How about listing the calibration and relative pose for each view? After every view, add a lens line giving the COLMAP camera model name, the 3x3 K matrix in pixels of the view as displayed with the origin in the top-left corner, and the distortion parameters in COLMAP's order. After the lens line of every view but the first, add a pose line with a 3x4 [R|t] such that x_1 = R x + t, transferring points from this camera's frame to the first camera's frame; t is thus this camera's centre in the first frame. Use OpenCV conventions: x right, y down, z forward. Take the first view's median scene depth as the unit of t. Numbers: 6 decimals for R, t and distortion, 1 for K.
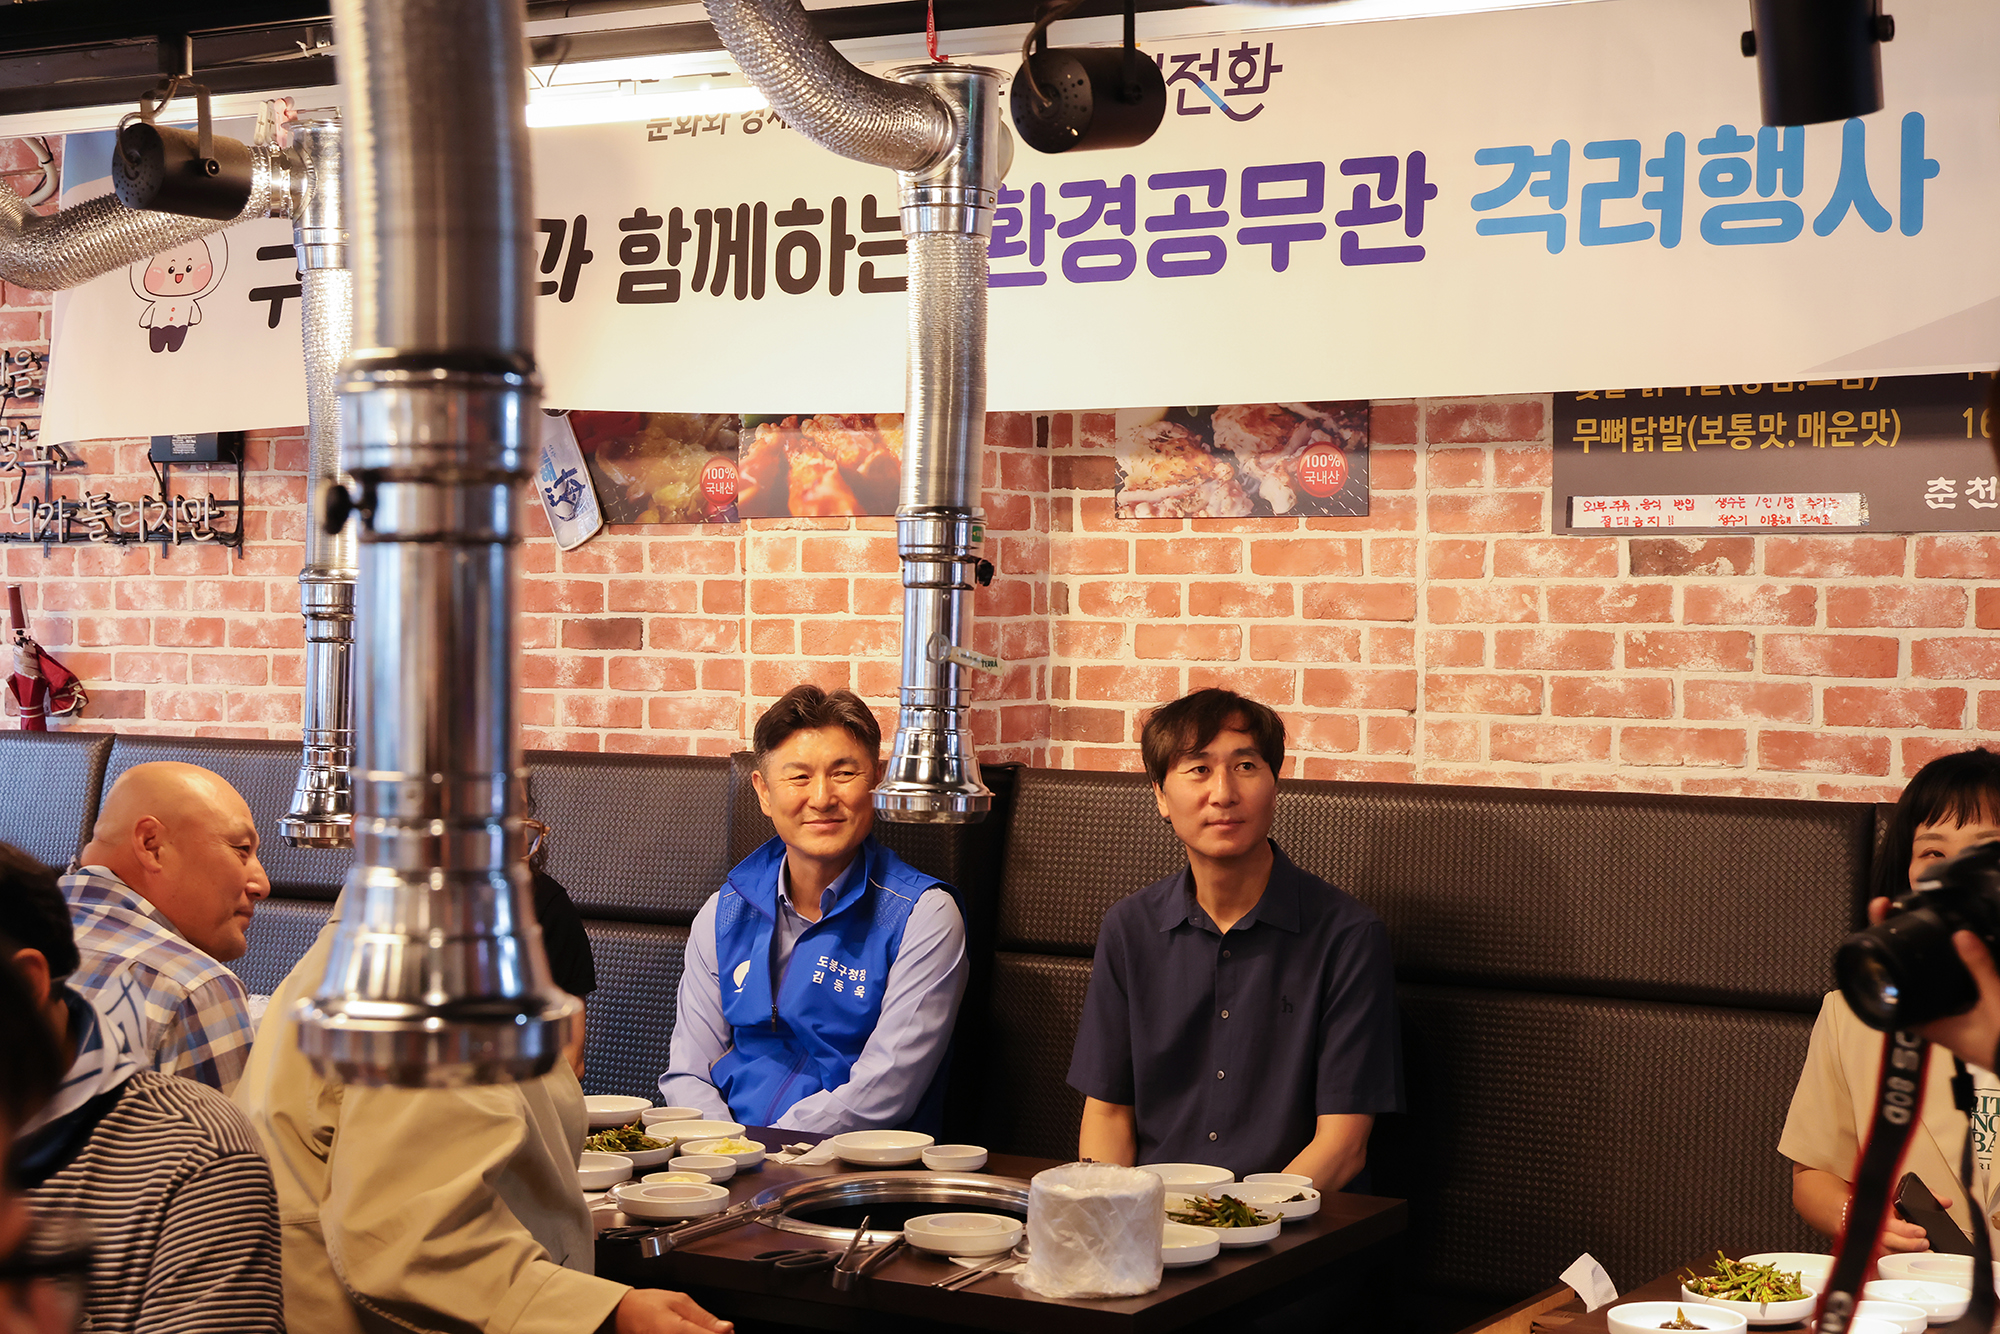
lens RADIAL K [[3125.9, 0, 887.1], [0, 3125.9, 624.4], [0, 0, 1]] dist [0.155845, 0.000000]
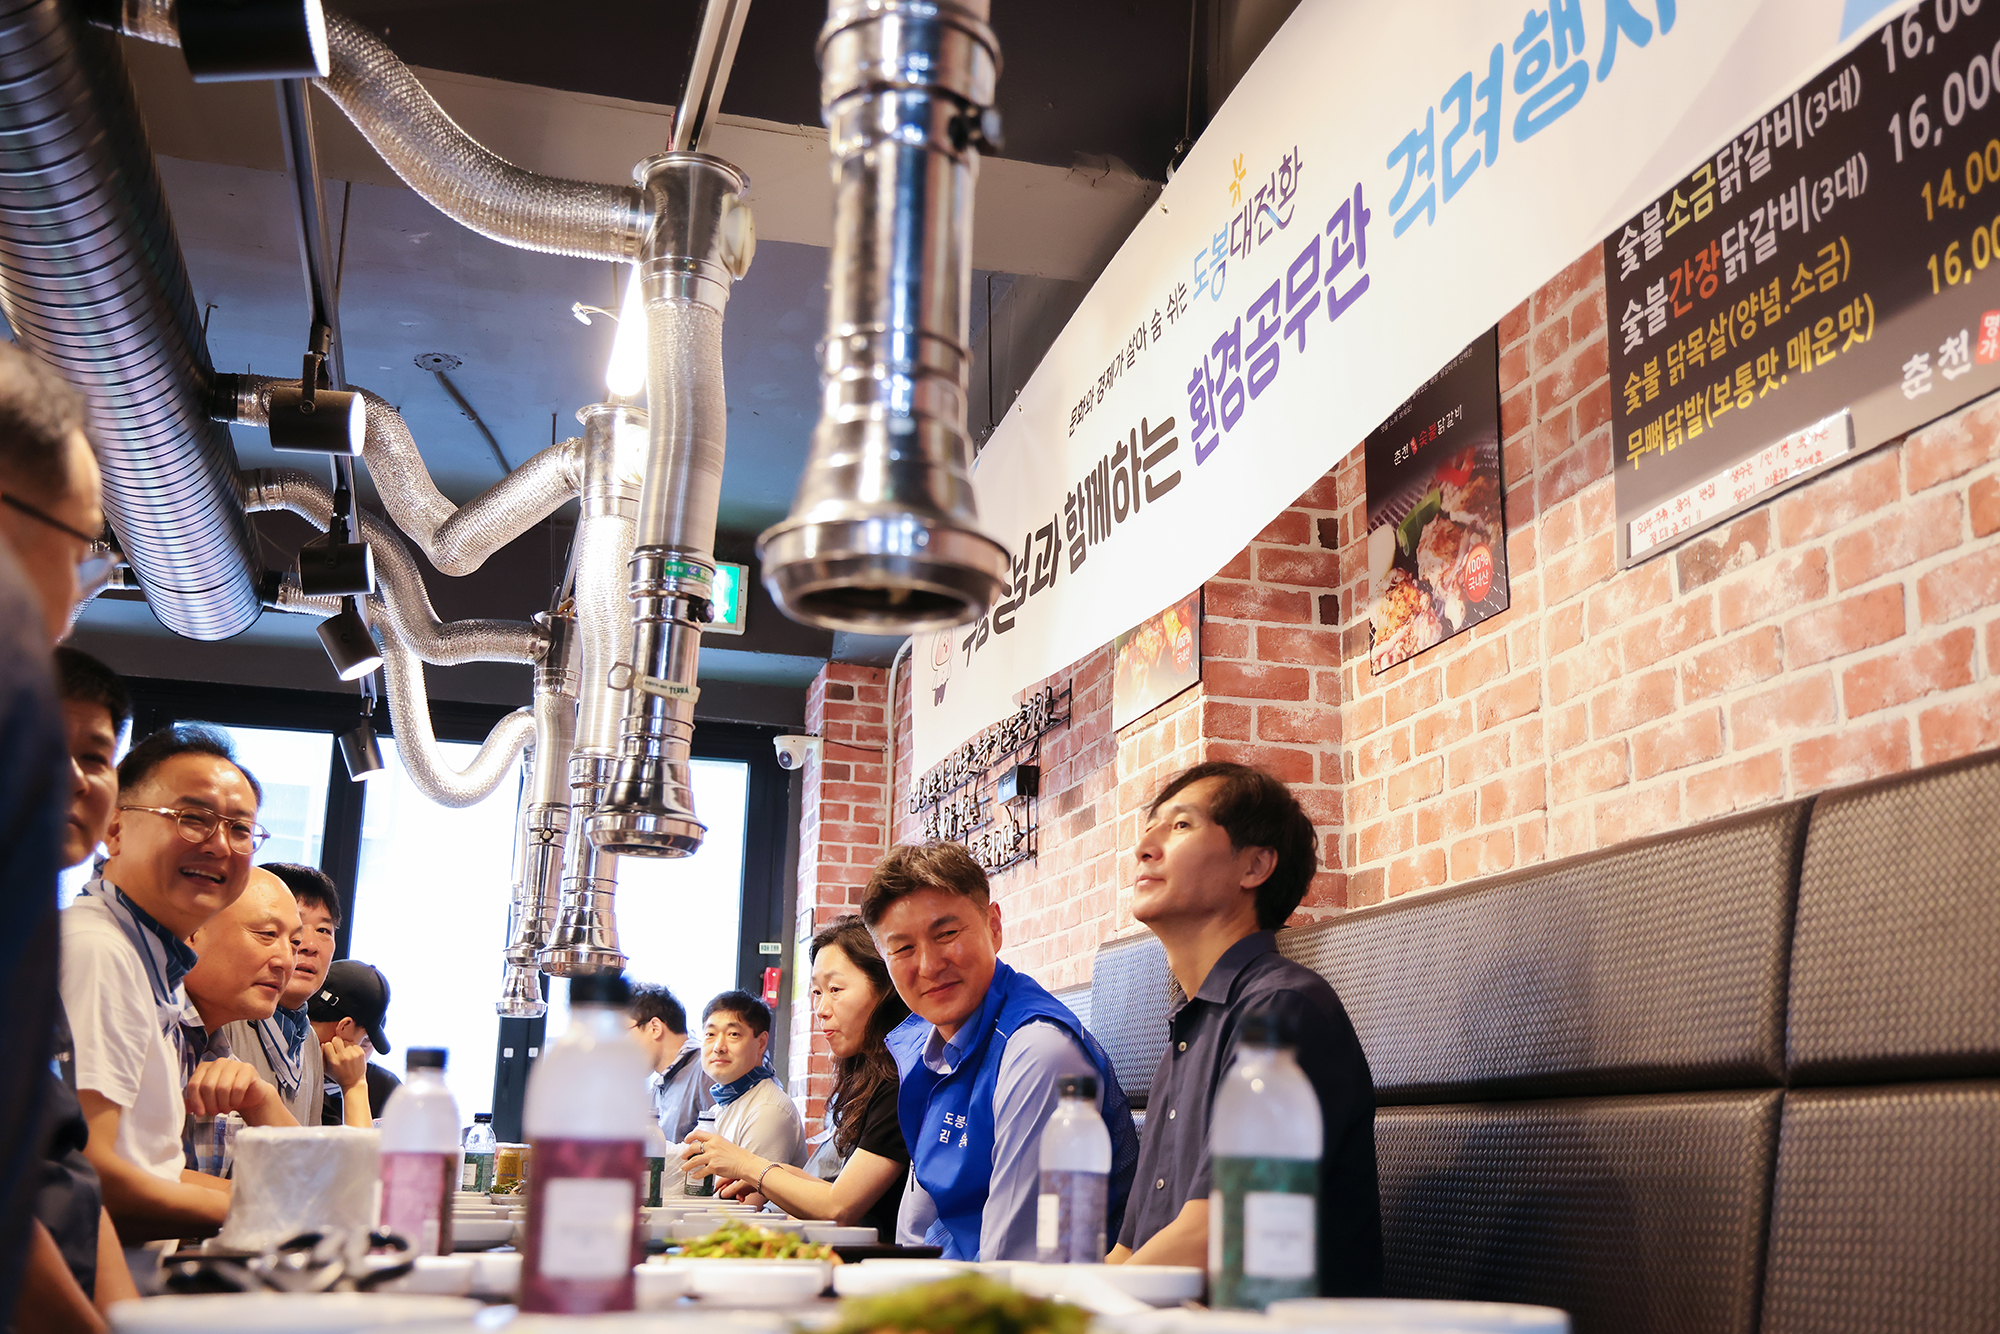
lens RADIAL K [[2003.3, 0, 1023.4], [0, 2003.3, 659.0], [0, 0, 1]] dist [0.032895, 0.000000]
pose [[0.743747, -0.152800, -0.650763, 0.437606], [-0.021037, 0.967691, -0.251258, 0.133070], [0.668130, 0.200563, 0.716503, 0.503470]]
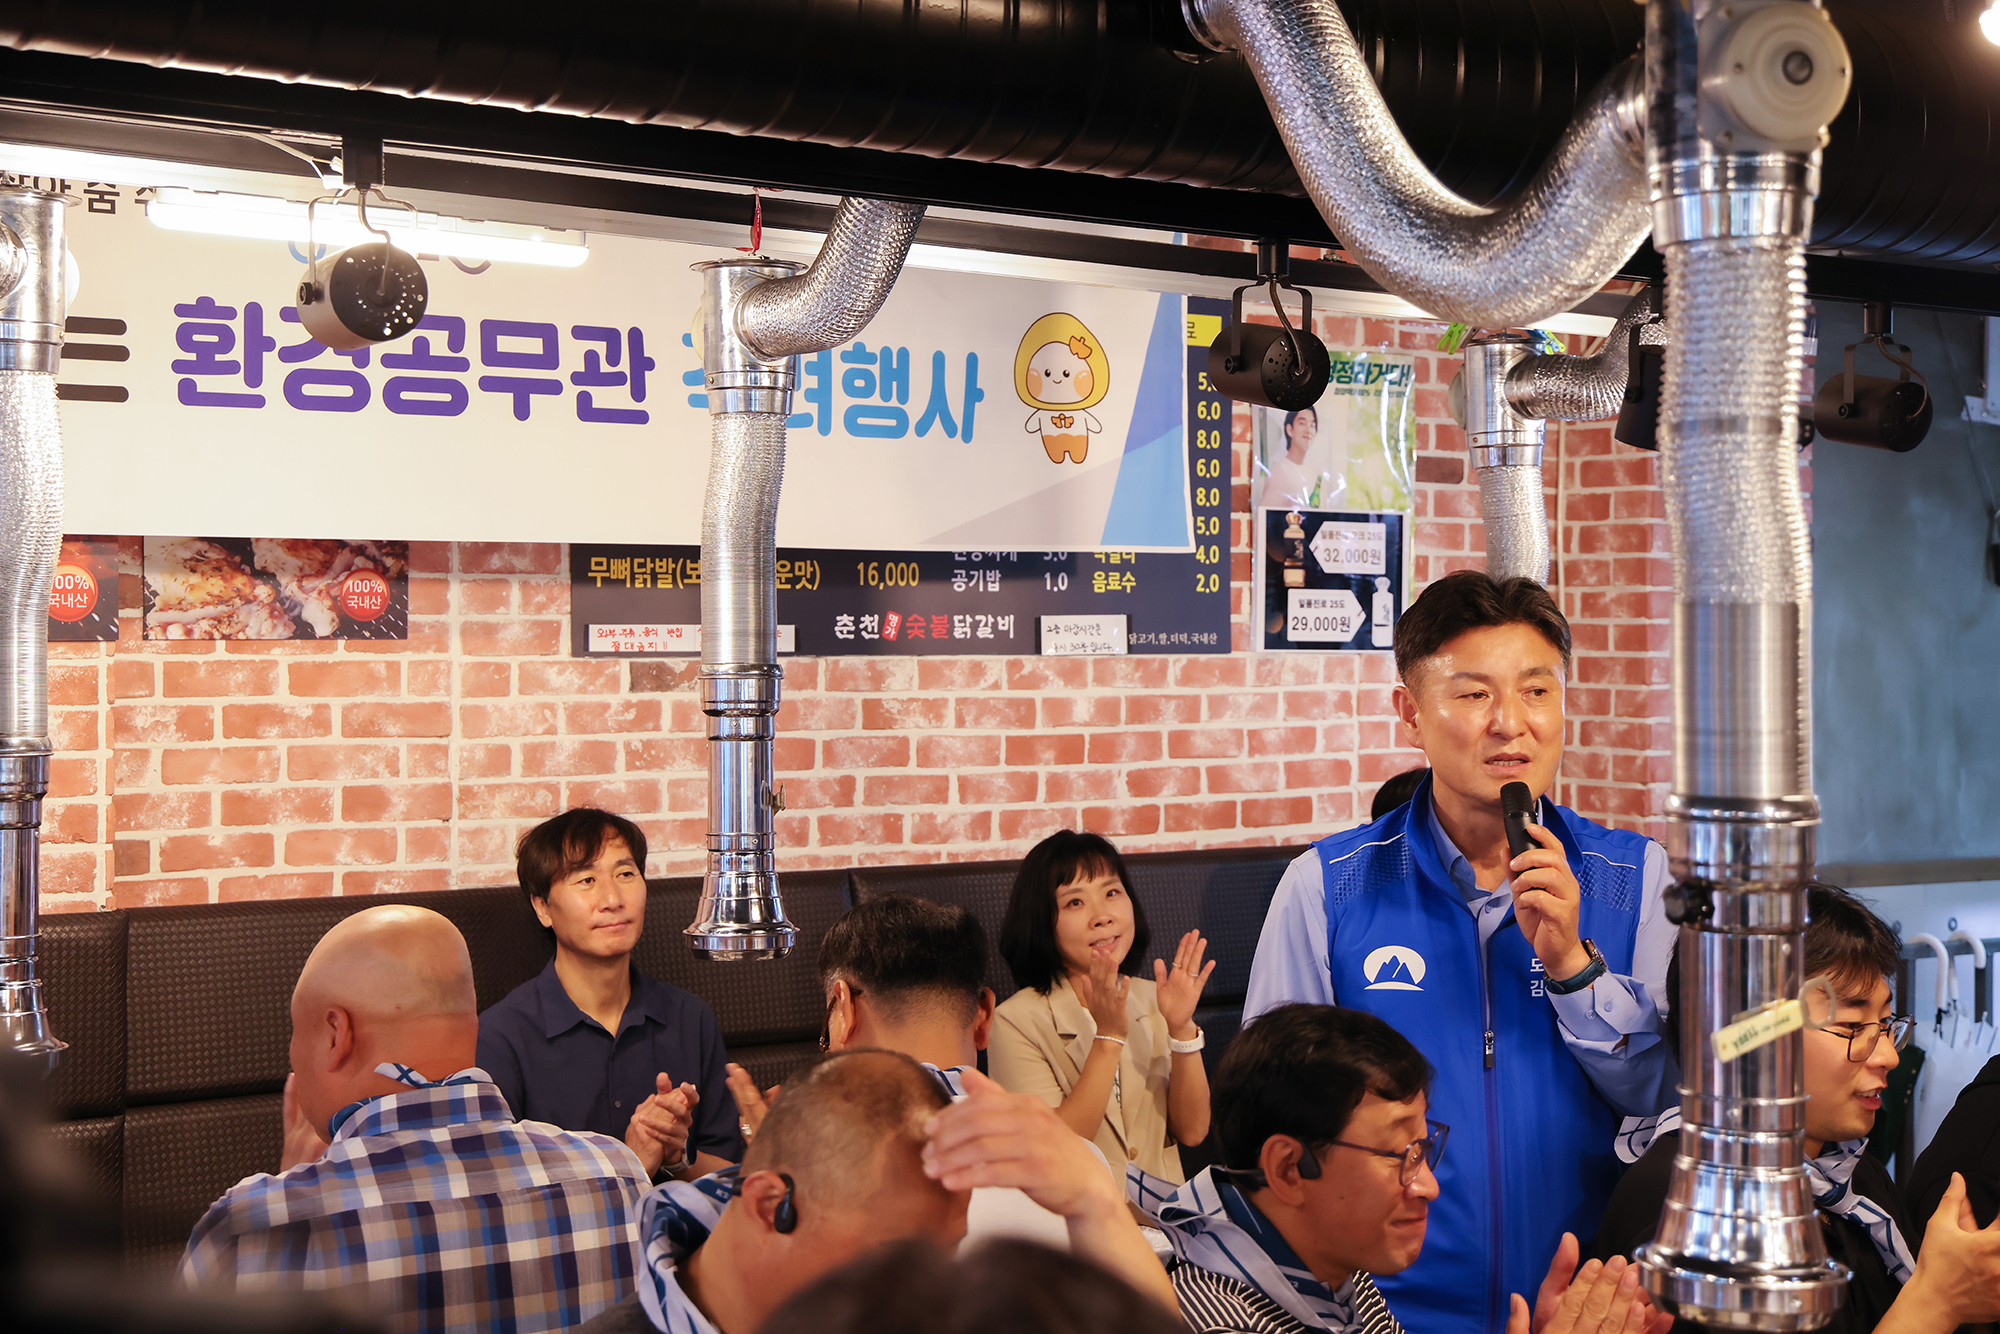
lens RADIAL K [[3266.0, 0, 988.9], [0, 3266.0, 631.1], [0, 0, 1]] dist [0.198961, 0.000000]
pose [[0.376773, -0.012135, 0.926226, -0.823037], [0.002378, 0.999924, 0.012133, -0.051611], [-0.926303, -0.002369, 0.376773, 0.409948]]
